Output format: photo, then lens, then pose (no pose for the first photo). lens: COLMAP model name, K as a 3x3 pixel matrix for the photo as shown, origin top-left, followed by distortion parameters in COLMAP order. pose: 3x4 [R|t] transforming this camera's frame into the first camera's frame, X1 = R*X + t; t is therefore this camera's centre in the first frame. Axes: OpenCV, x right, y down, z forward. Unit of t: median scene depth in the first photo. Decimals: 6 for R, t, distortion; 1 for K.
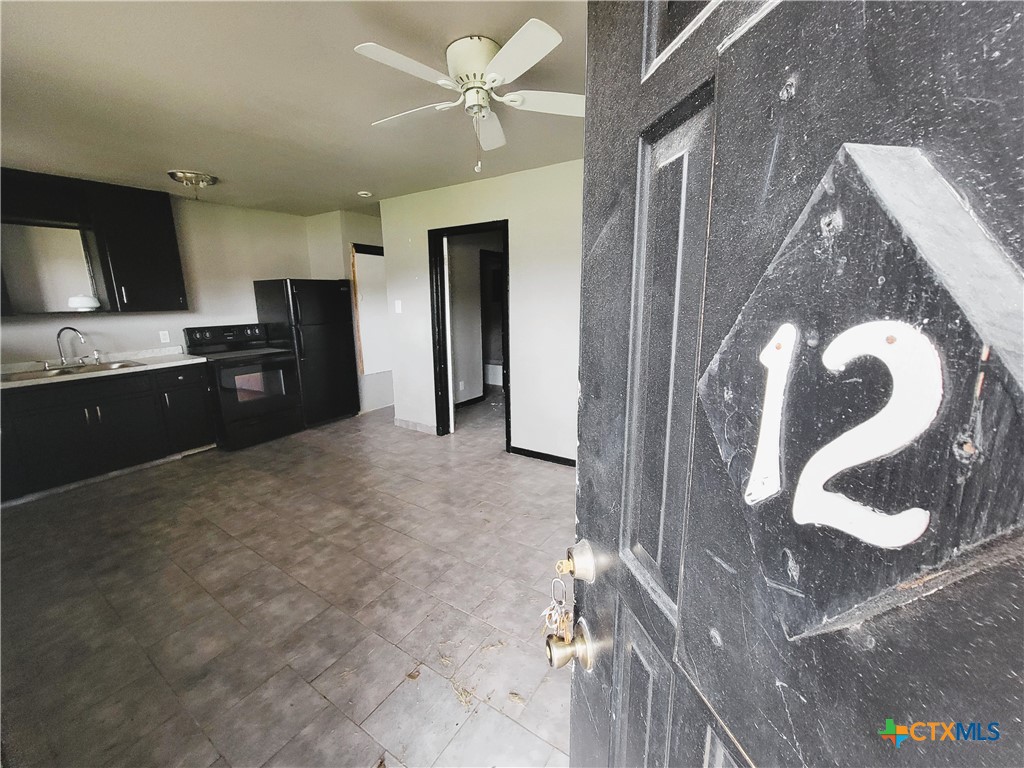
lens RADIAL K [[417.8, 0, 513.3], [0, 417.8, 385.9], [0, 0, 1]] dist [-0.011849, 0.003340]
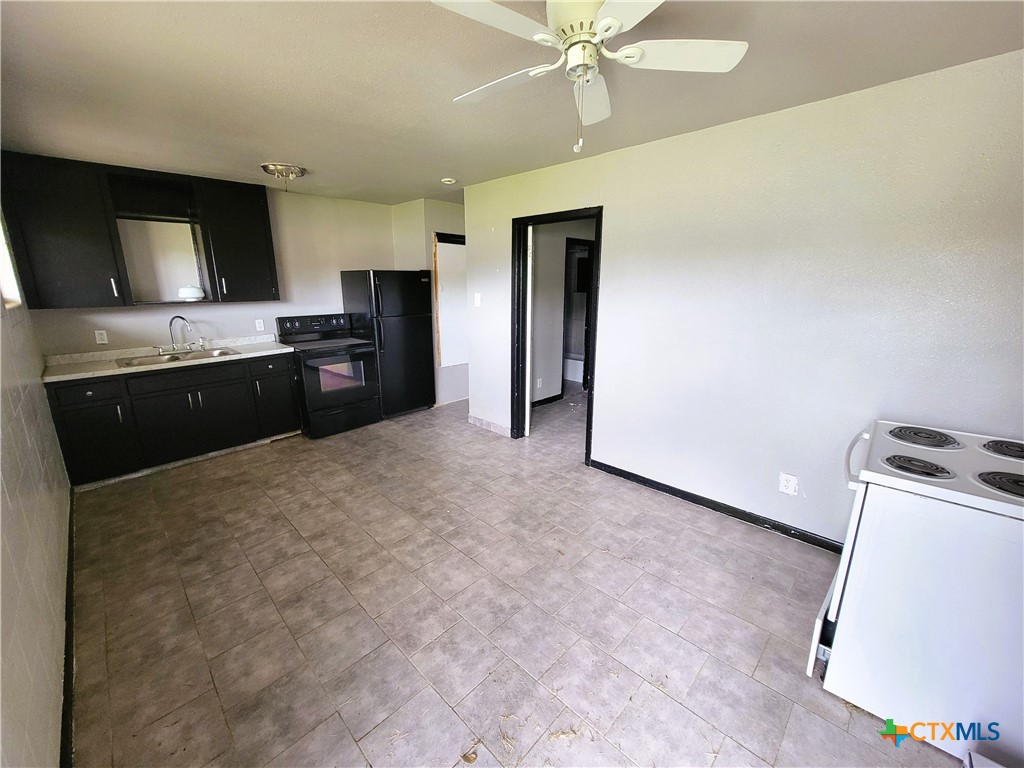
lens RADIAL K [[417.8, 0, 511.4], [0, 417.8, 385.7], [0, 0, 1]] dist [-0.011849, 0.003340]
pose [[0.981590, 0.057582, -0.182116, -0.022354], [-0.050657, 0.997813, 0.042455, -0.055428], [0.184162, -0.032448, 0.982360, 0.104432]]
